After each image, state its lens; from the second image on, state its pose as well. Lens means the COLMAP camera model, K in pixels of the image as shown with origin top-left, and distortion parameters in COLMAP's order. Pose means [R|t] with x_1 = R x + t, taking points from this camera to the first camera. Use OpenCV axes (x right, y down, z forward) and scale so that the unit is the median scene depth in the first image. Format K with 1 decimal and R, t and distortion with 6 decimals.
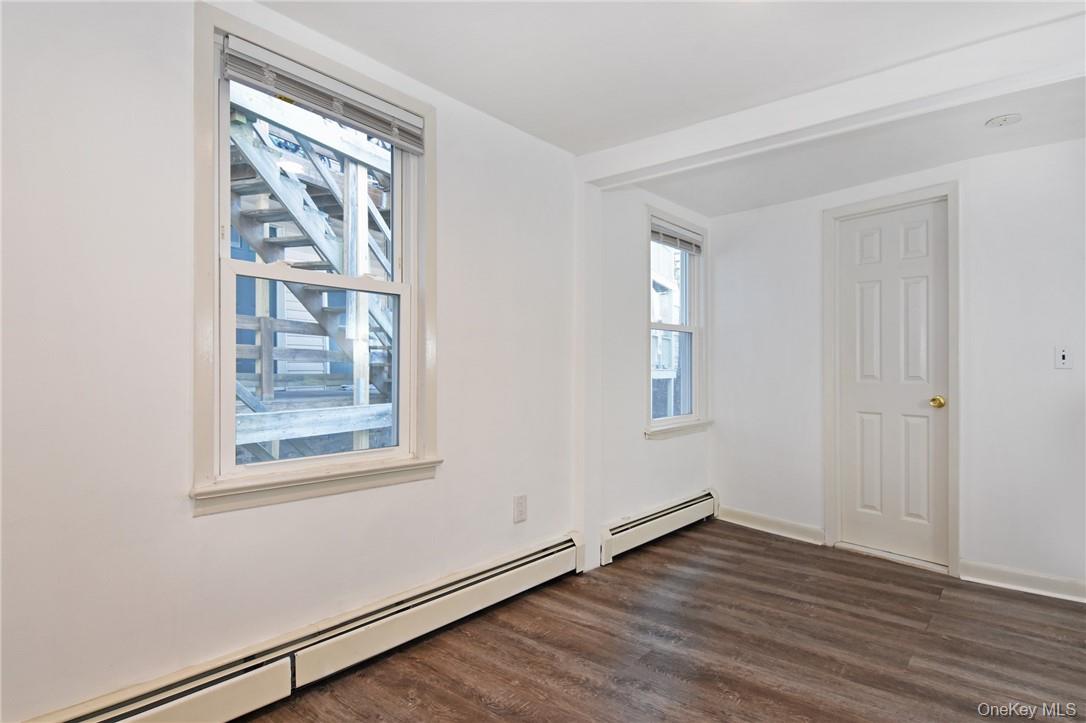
lens RADIAL K [[589.2, 0, 574.9], [0, 589.2, 357.8], [0, 0, 1]] dist [-0.020221, 0.000191]
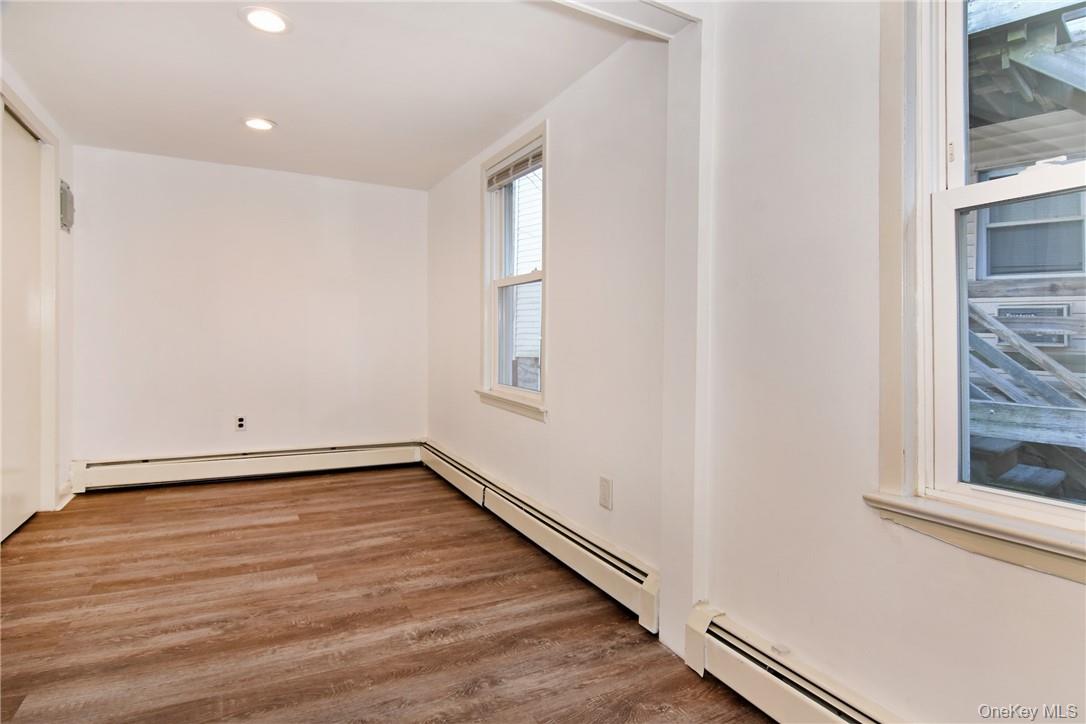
lens RADIAL K [[589.2, 0, 574.9], [0, 589.2, 358.3], [0, 0, 1]] dist [-0.020221, 0.000191]
pose [[-0.396364, 0.013768, -0.917990, 0.958183], [-0.002102, 0.999871, 0.015904, 0.048354], [0.918091, 0.008234, -0.396284, 1.699028]]
